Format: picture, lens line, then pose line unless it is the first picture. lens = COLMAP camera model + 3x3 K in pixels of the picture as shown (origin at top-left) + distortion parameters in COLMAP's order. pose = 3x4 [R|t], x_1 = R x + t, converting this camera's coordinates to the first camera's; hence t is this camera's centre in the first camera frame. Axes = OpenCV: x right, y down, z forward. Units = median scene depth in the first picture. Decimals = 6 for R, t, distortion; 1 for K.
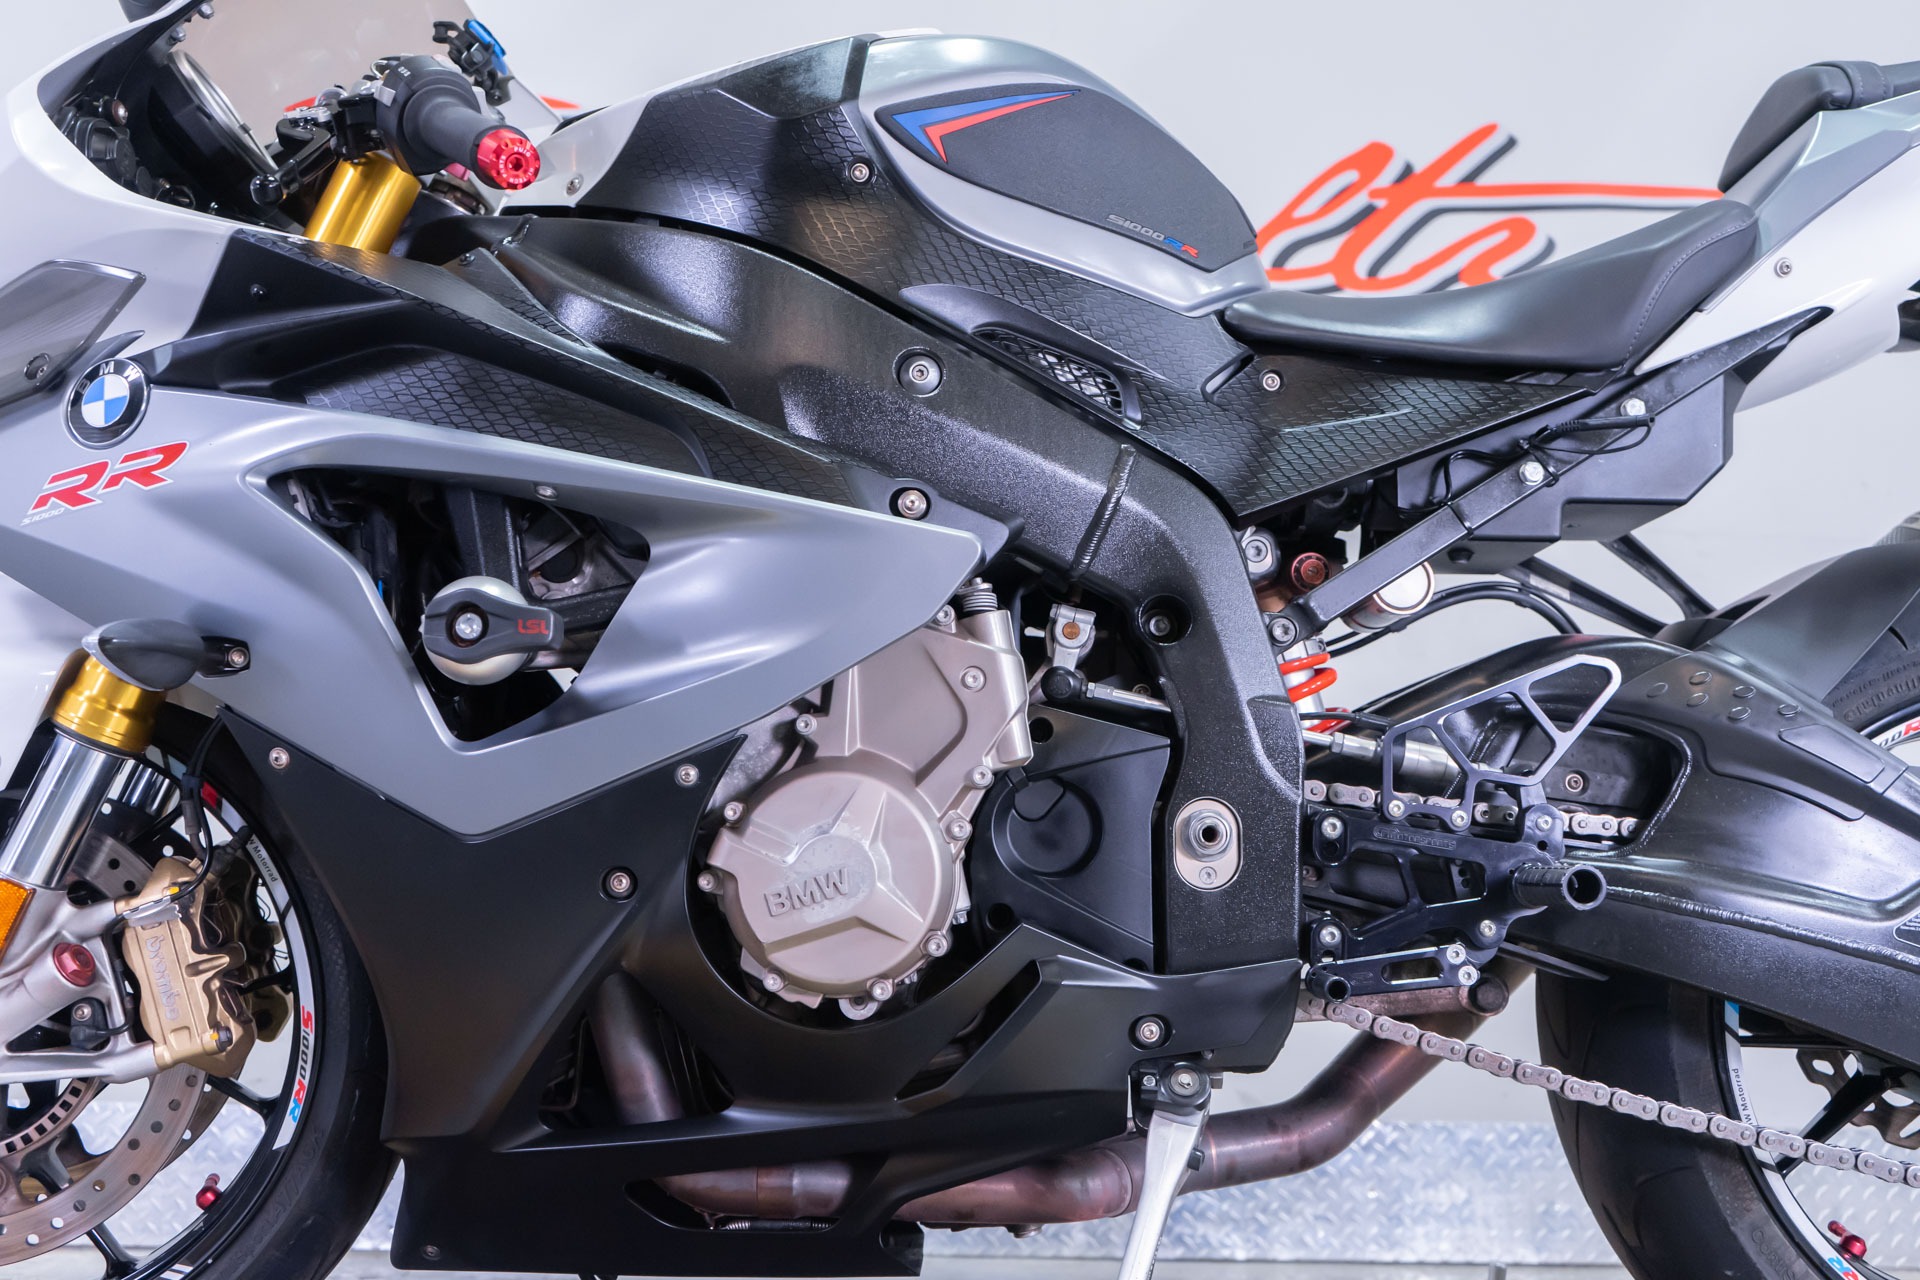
lens RADIAL K [[1725.5, 0, 994.2], [0, 1725.5, 638.4], [0, 0, 1]] dist [0.004623, -0.001748]
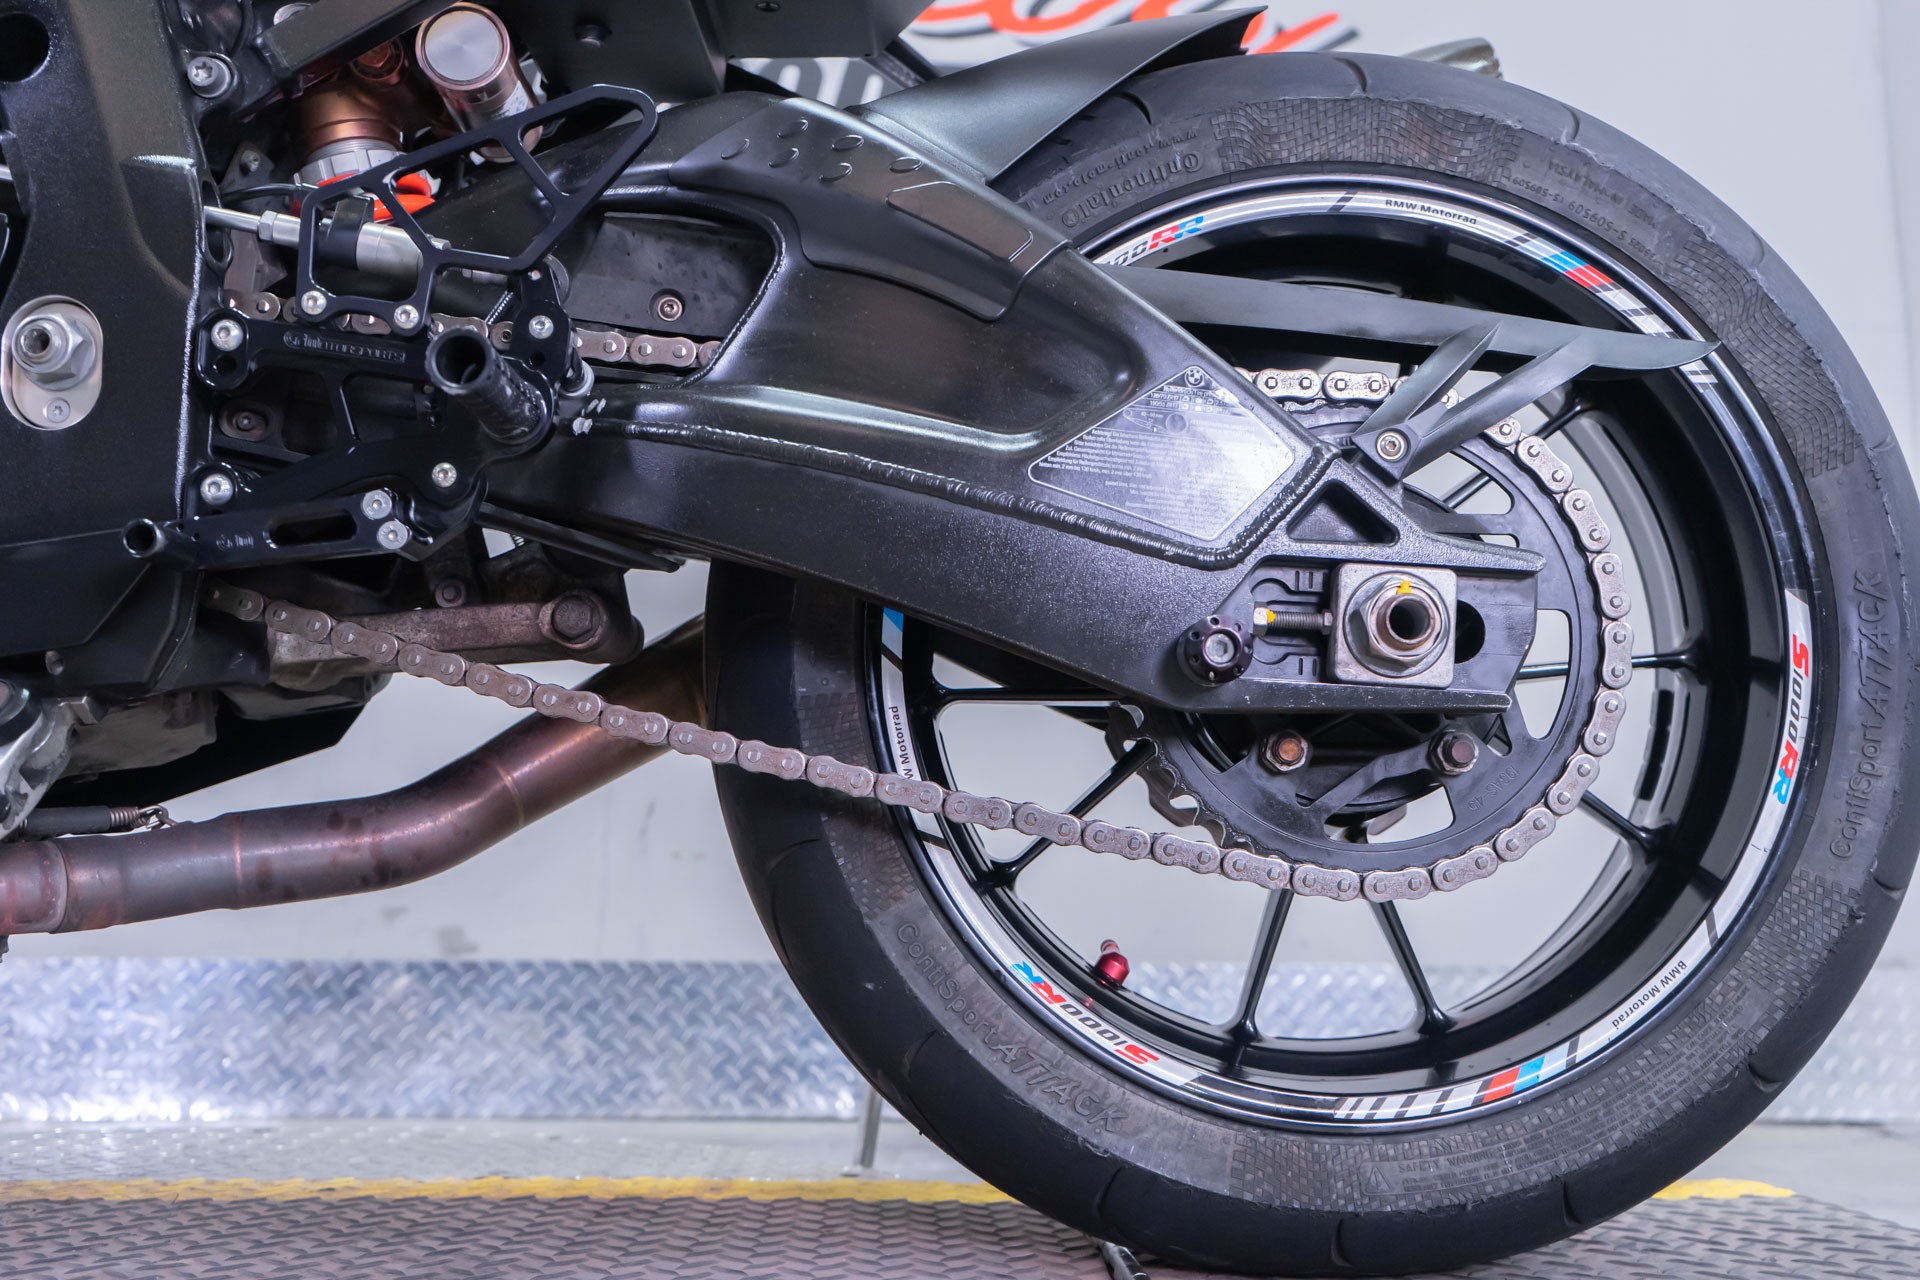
lens RADIAL K [[1725.5, 0, 994.2], [0, 1725.5, 638.4], [0, 0, 1]] dist [0.004623, -0.001748]
pose [[0.999780, -0.009036, 0.018925, 0.470907], [0.008439, 0.999471, 0.031424, 0.204930], [-0.019199, -0.031258, 0.999327, 0.296757]]
